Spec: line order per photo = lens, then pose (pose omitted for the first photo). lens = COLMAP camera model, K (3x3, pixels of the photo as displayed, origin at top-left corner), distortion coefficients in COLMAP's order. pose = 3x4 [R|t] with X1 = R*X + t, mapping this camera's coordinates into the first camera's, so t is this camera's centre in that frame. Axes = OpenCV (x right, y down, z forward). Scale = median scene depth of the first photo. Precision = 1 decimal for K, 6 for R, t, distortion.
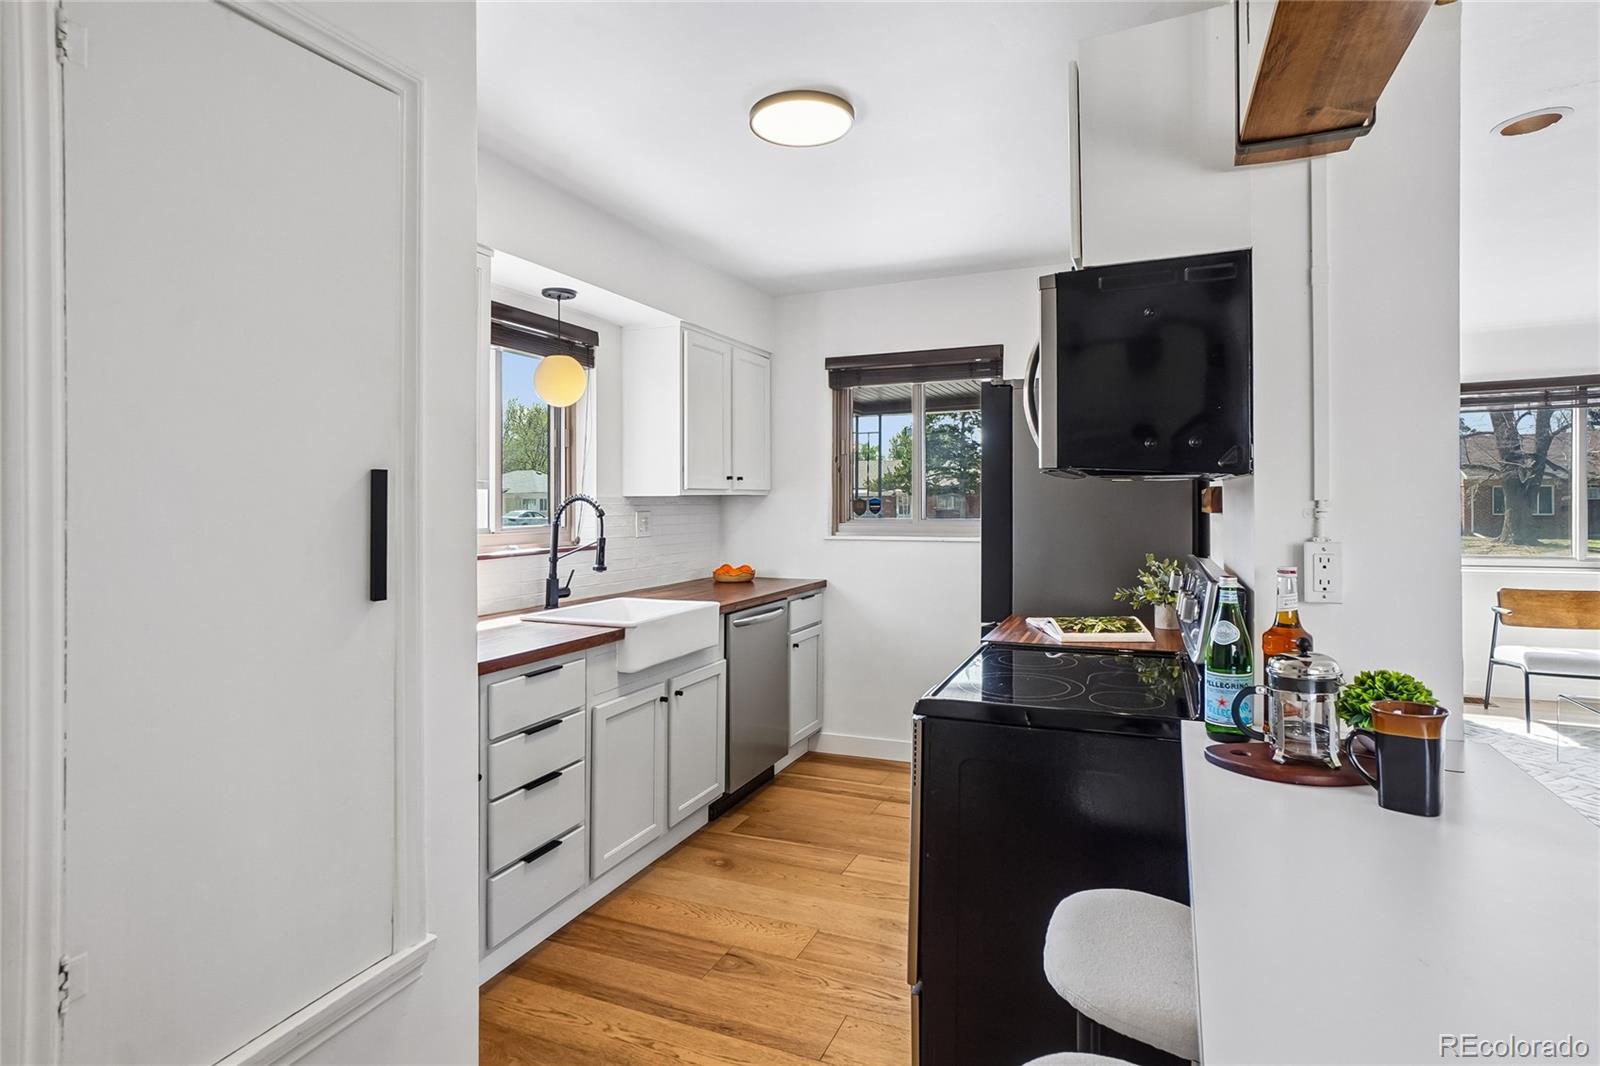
lens RADIAL K [[825.3, 0, 765.2], [0, 825.3, 494.4], [0, 0, 1]] dist [-0.017693, 0.000129]
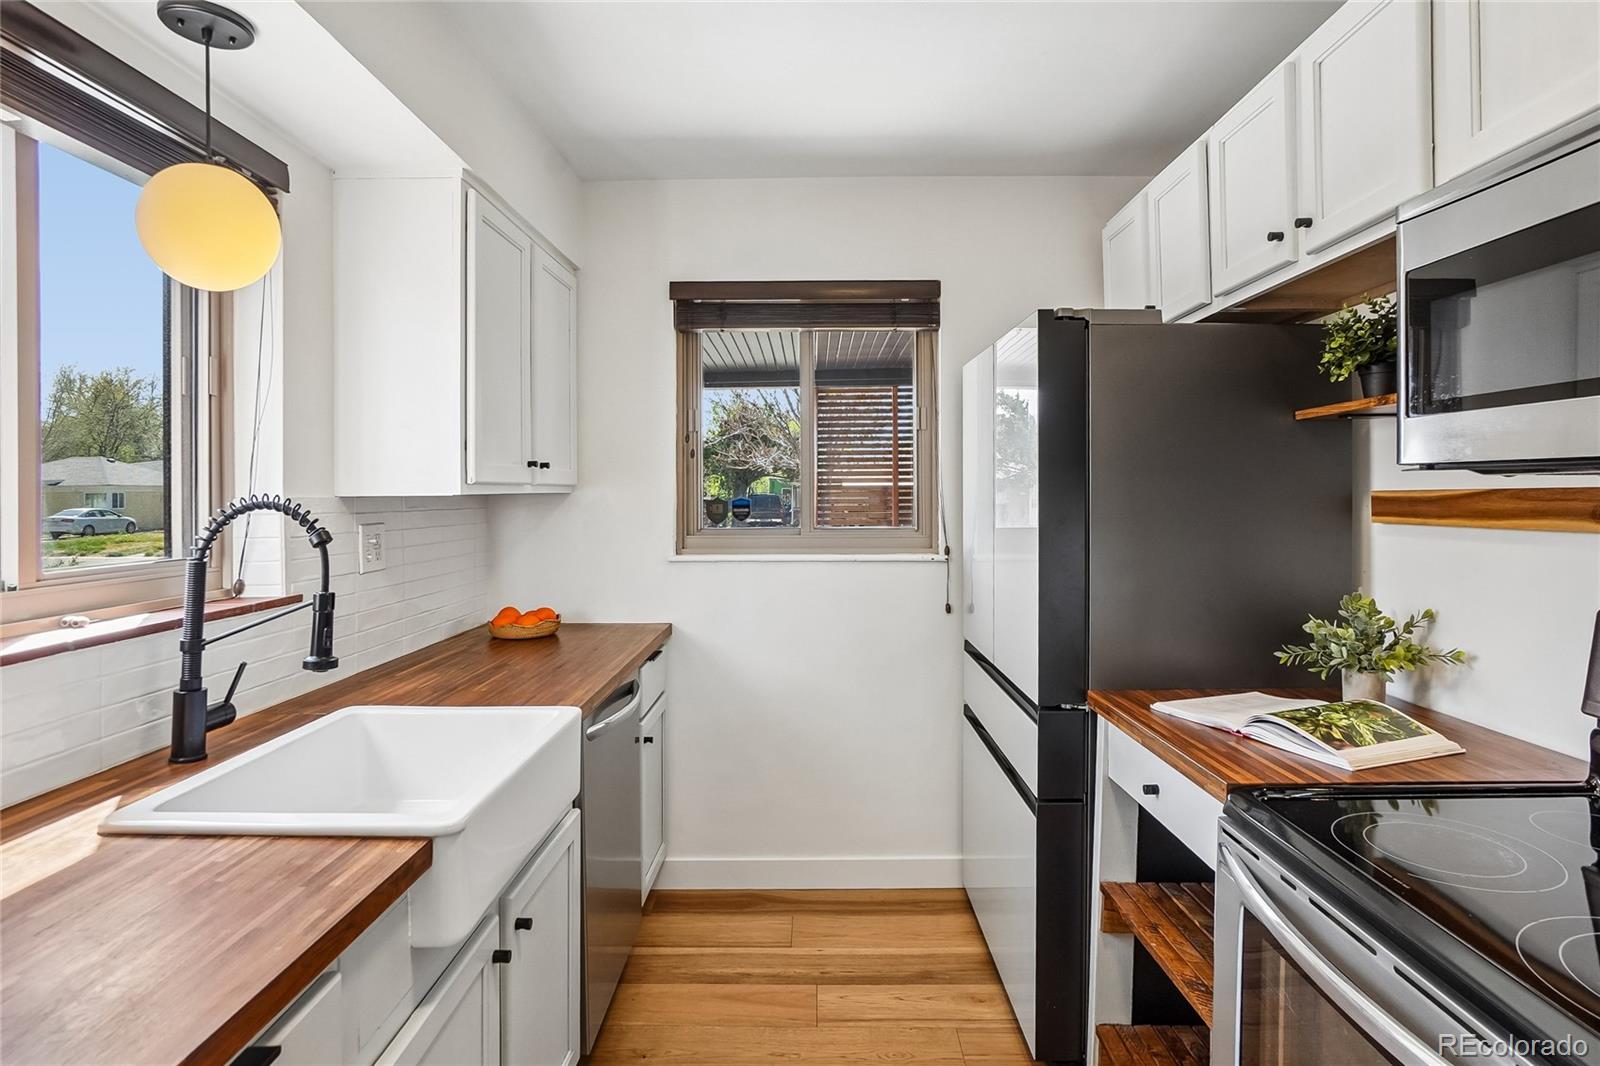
lens RADIAL K [[844.7, 0, 779.6], [0, 844.7, 490.9], [0, 0, 1]] dist [-0.041648, 0.025372]
pose [[0.916896, -0.000777, 0.399124, -0.125389], [-0.000717, 0.999993, 0.003594, -0.003401], [-0.399124, -0.003582, 0.916890, 0.402881]]
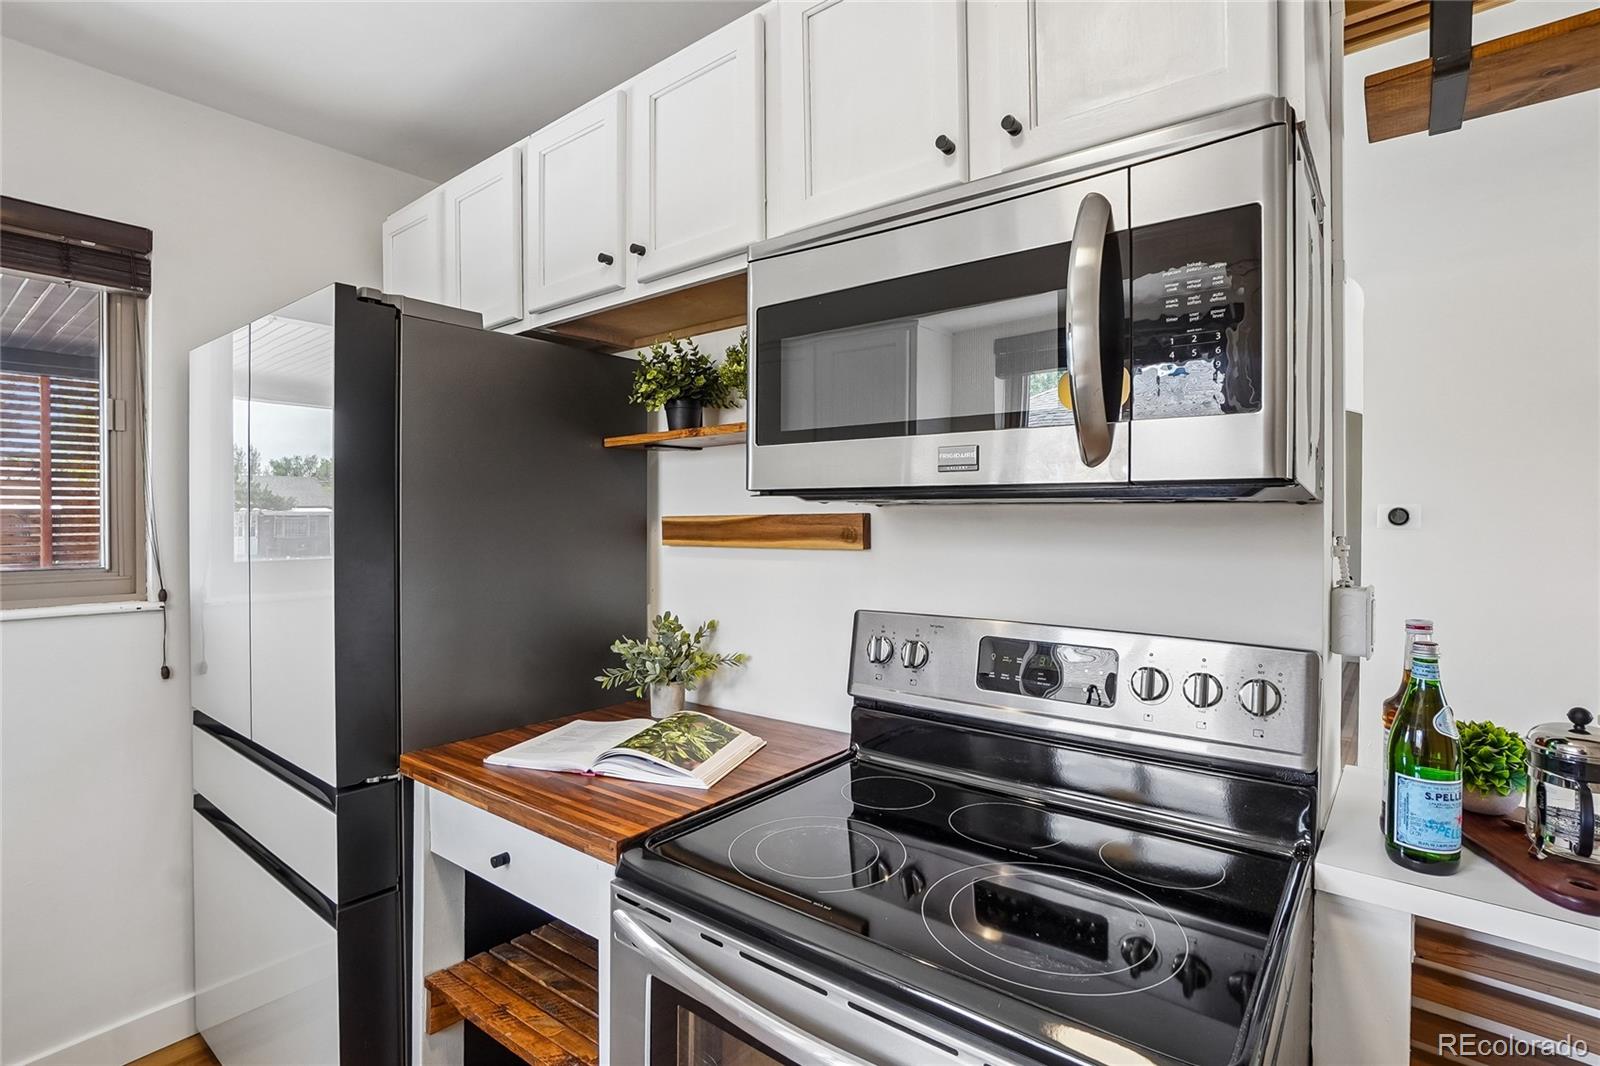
lens RADIAL K [[786.5, 0, 805.3], [0, 786.5, 526.2], [0, 0, 1]] dist [-0.054364, 0.022469]
pose [[0.228255, -0.008945, 0.973560, -0.080071], [-0.006128, 0.999925, 0.010624, -0.001403], [-0.973582, -0.008391, 0.228183, 0.515212]]
